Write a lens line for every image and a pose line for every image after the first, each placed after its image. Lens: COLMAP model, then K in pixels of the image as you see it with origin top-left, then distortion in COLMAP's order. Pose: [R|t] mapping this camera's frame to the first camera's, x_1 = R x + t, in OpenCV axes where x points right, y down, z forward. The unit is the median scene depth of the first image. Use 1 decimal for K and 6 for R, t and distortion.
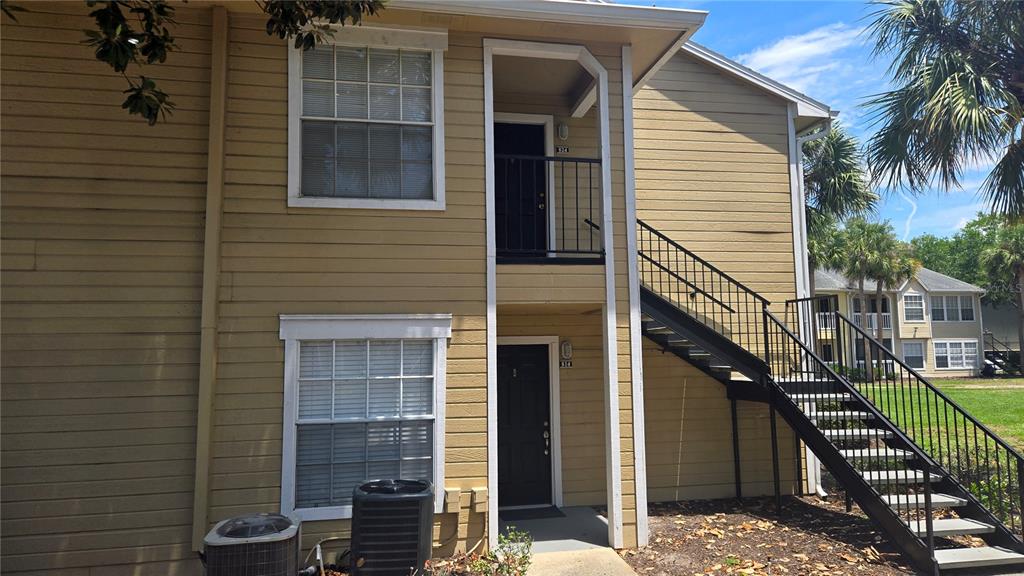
lens RADIAL K [[684.3, 0, 511.1], [0, 684.3, 286.3], [0, 0, 1]] dist [0.048884, -0.017856]
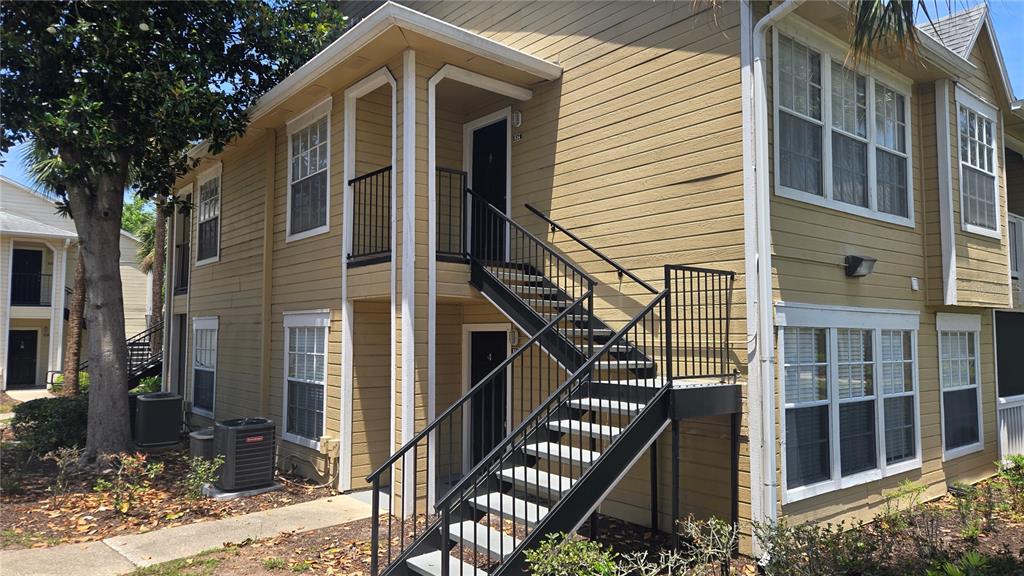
lens RADIAL K [[684.3, 0, 505.1], [0, 684.3, 294.3], [0, 0, 1]] dist [0.048884, -0.017856]
pose [[0.472673, -0.033599, -0.880597, 1.223545], [0.074924, 0.997187, 0.002169, 0.033806], [0.878047, -0.067003, 0.473861, 0.643049]]
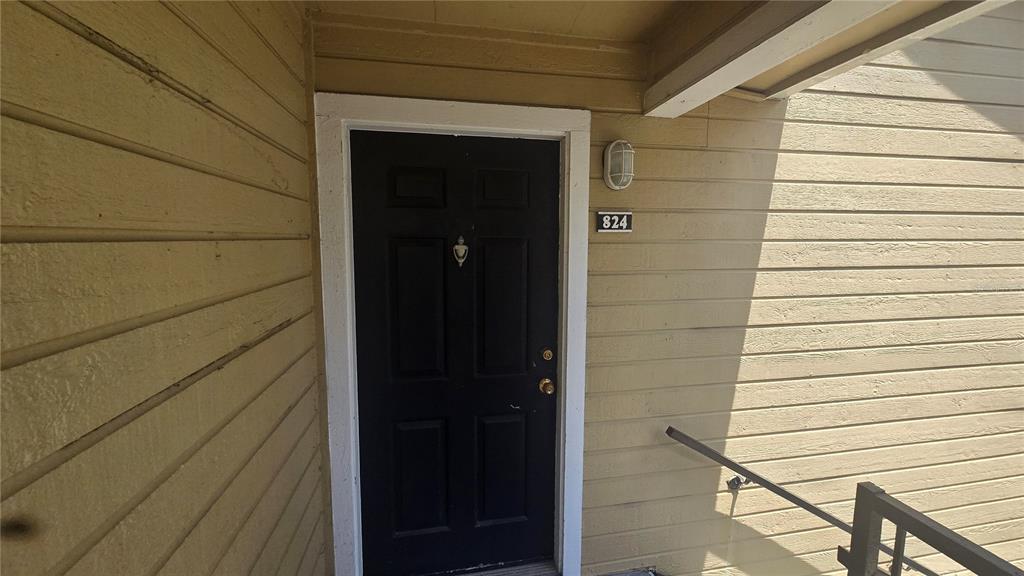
lens RADIAL K [[418.0, 0, 512.4], [0, 418.0, 288.8], [0, 0, 1]] dist [0.003397, 0.000458]
pose [[0.999773, 0.020161, -0.006874, 0.035485], [-0.018227, 0.976725, 0.213718, -0.272847], [0.011023, -0.213544, 0.976871, 1.031465]]
